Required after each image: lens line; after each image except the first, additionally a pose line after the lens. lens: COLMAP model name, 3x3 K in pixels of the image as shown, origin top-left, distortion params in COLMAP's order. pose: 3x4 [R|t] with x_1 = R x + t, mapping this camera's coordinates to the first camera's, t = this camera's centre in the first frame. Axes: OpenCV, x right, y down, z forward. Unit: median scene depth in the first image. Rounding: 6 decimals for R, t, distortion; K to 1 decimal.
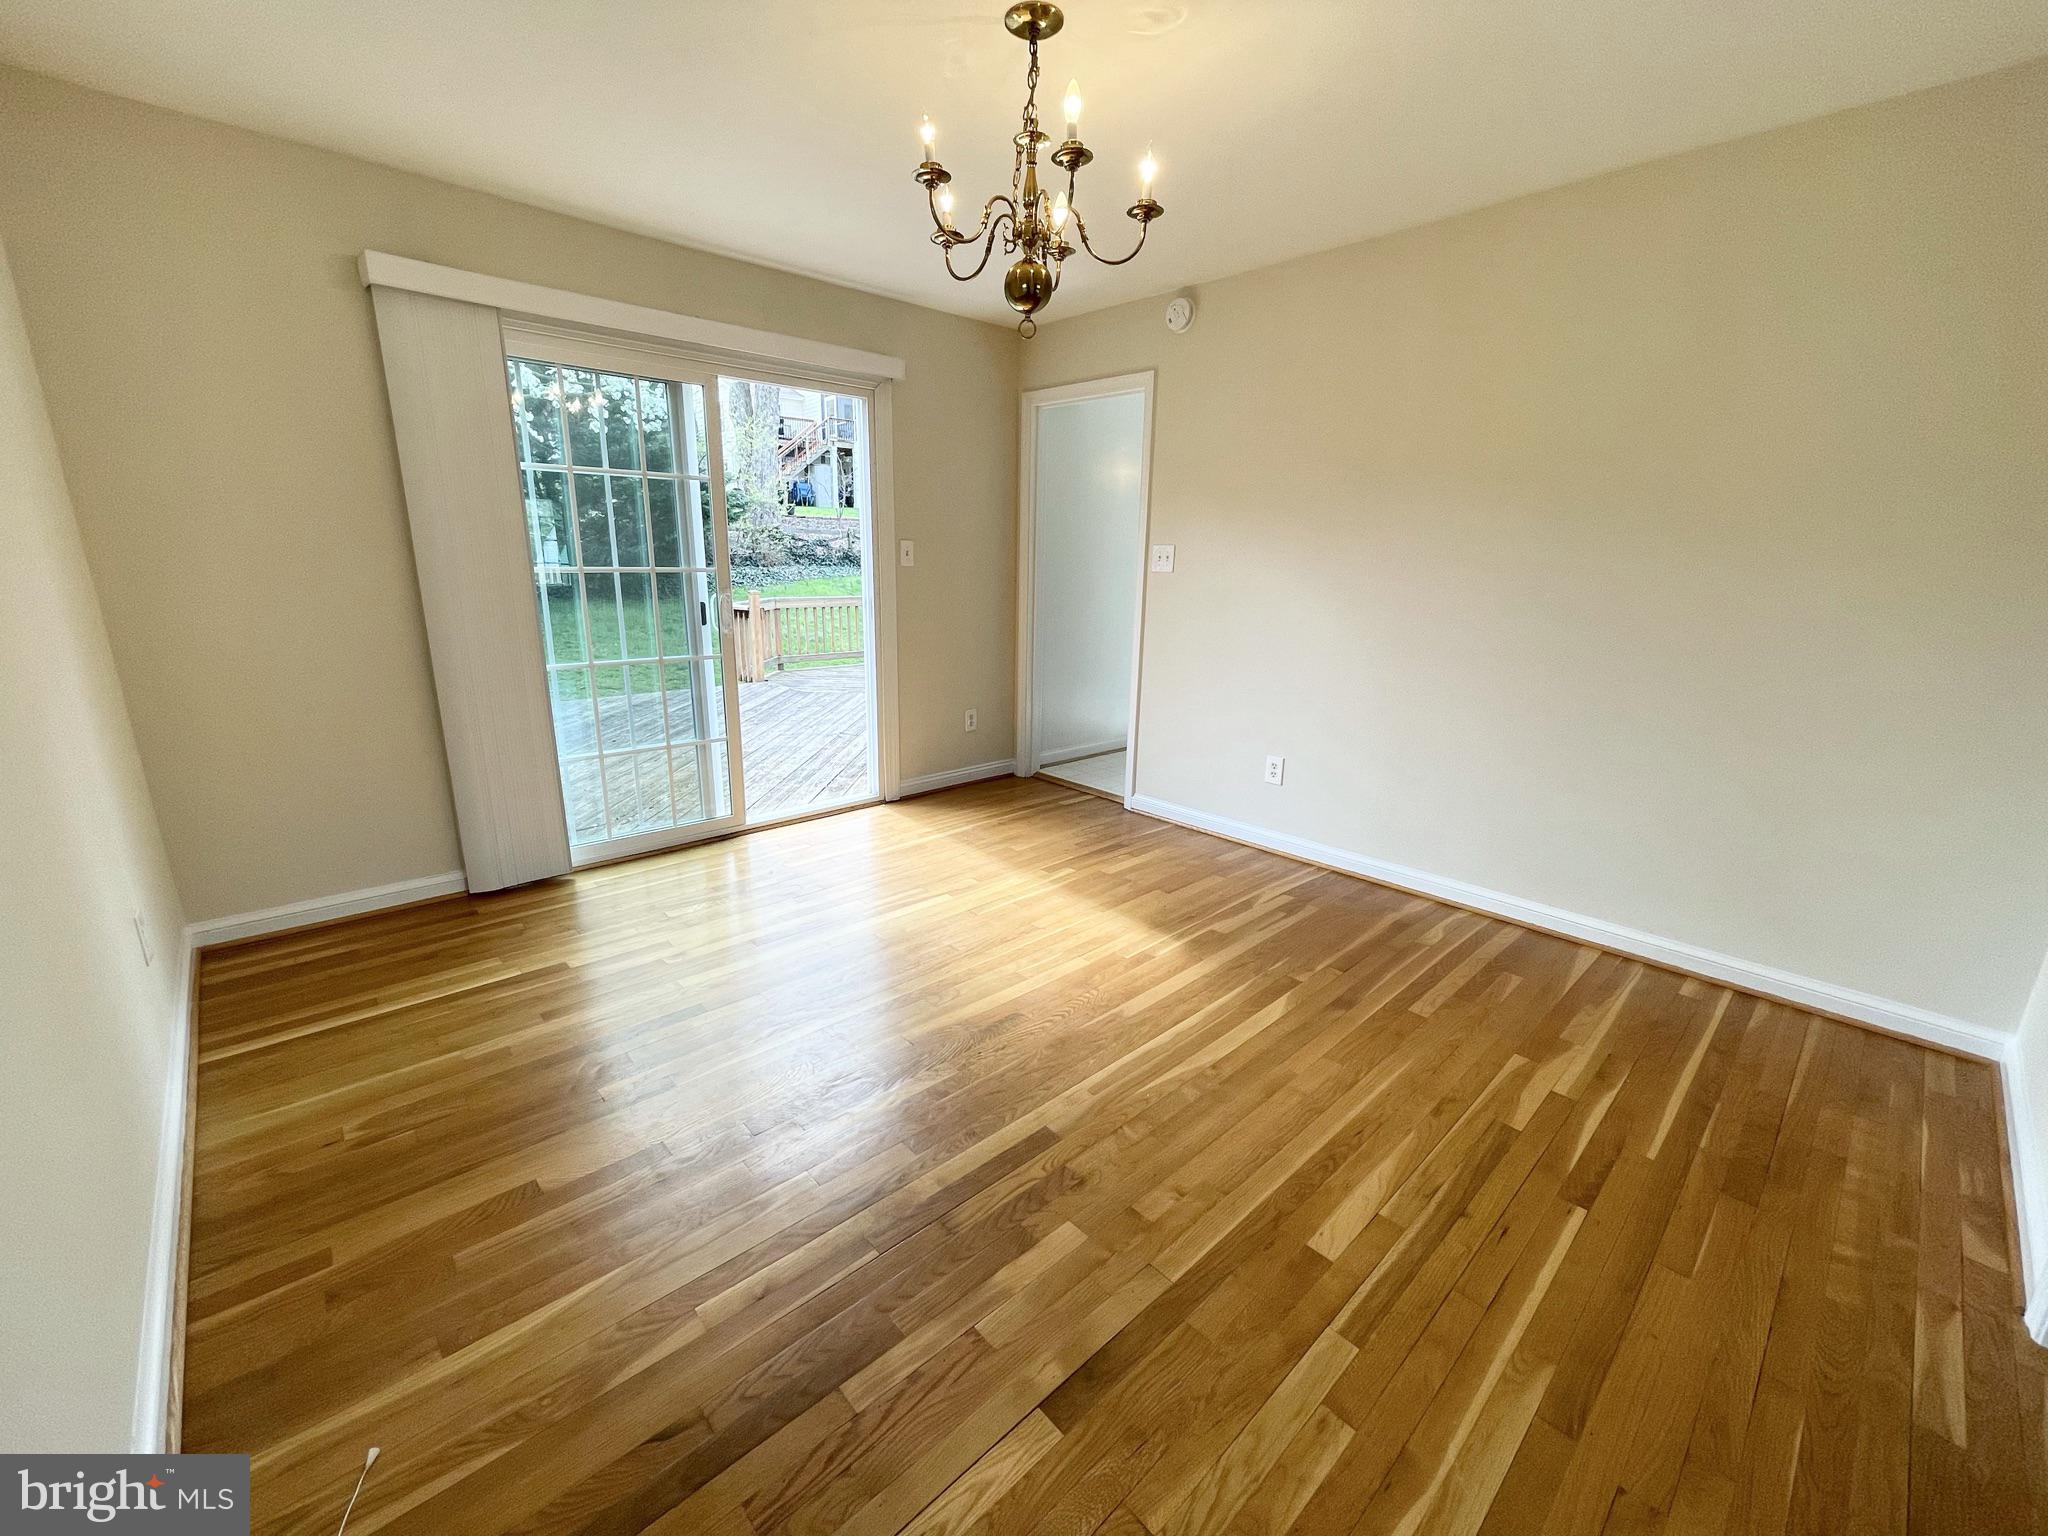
lens RADIAL K [[829.6, 0, 1017.0], [0, 829.6, 771.4], [0, 0, 1]] dist [-0.000303, 0.000190]
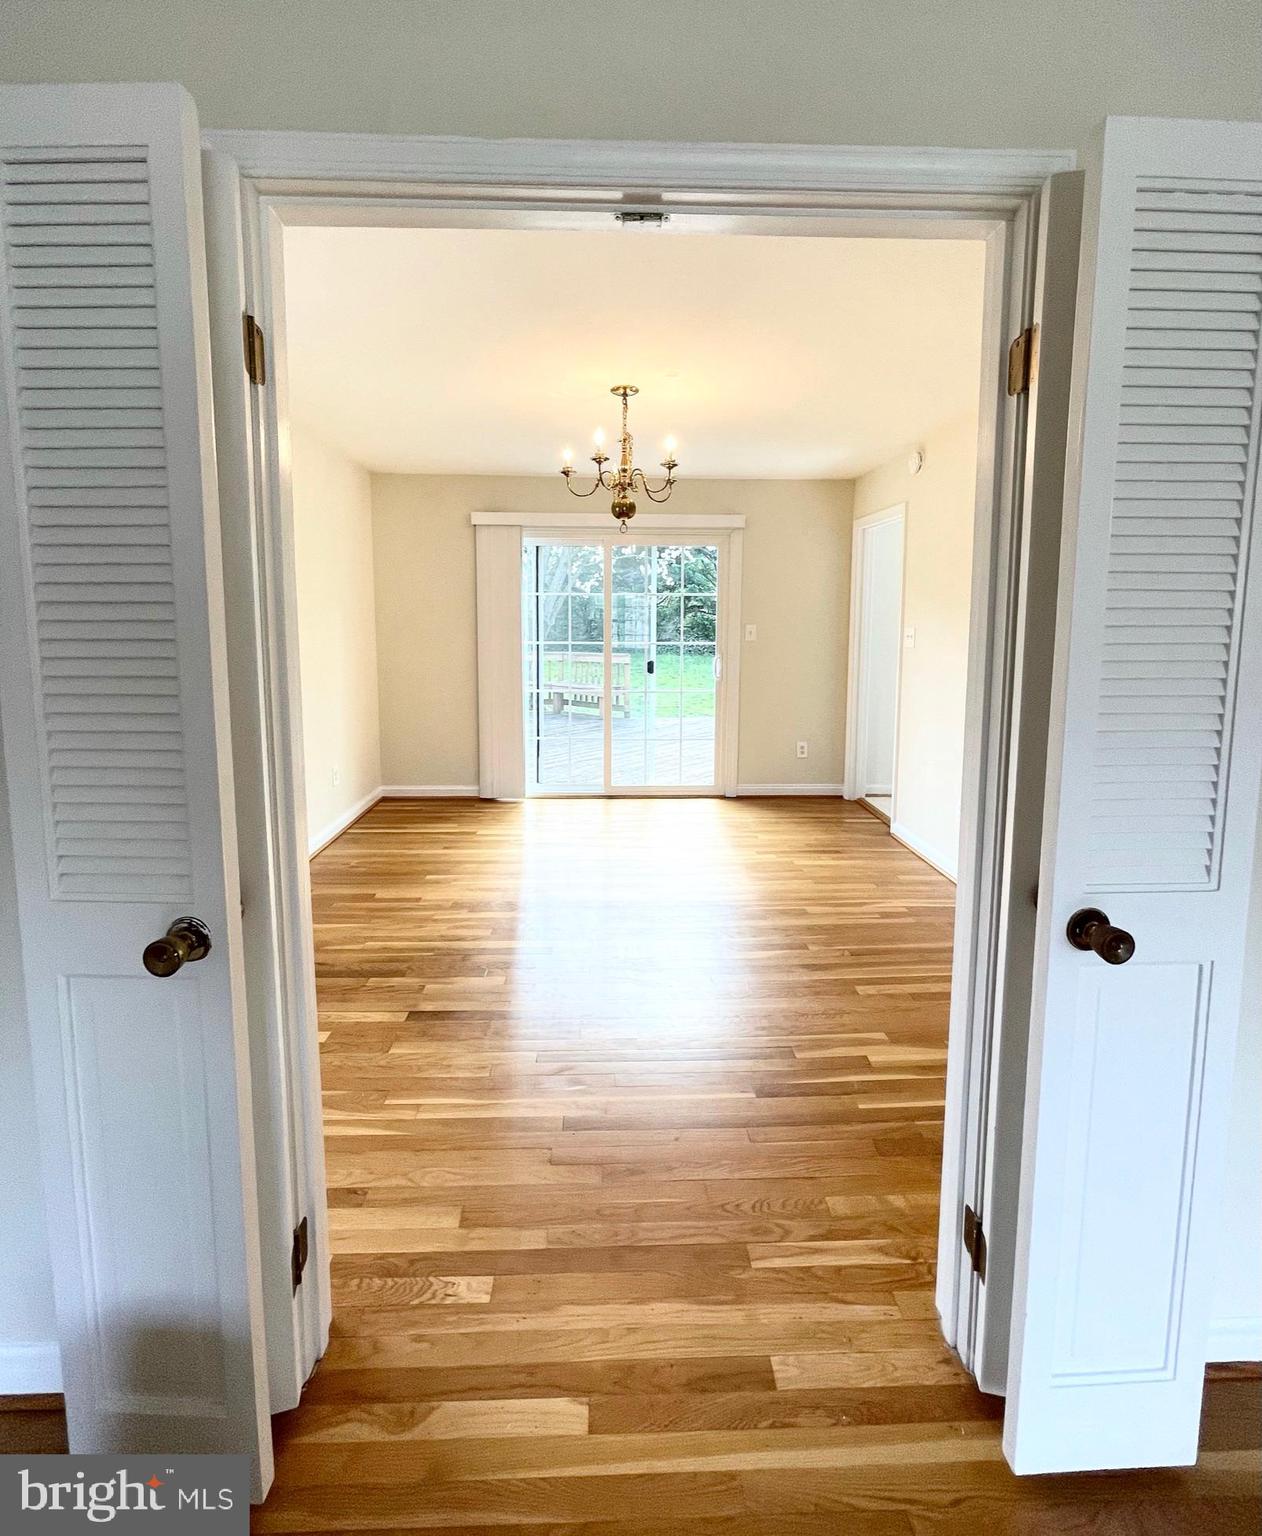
lens RADIAL K [[689.3, 0, 625.0], [0, 689.3, 679.4], [0, 0, 1]] dist [0.000284, 0.000030]
pose [[0.758381, 0.043432, -0.650363, 0.762710], [-0.154988, 0.981176, -0.115206, -0.000426], [0.633117, 0.188168, 0.750837, -0.099669]]
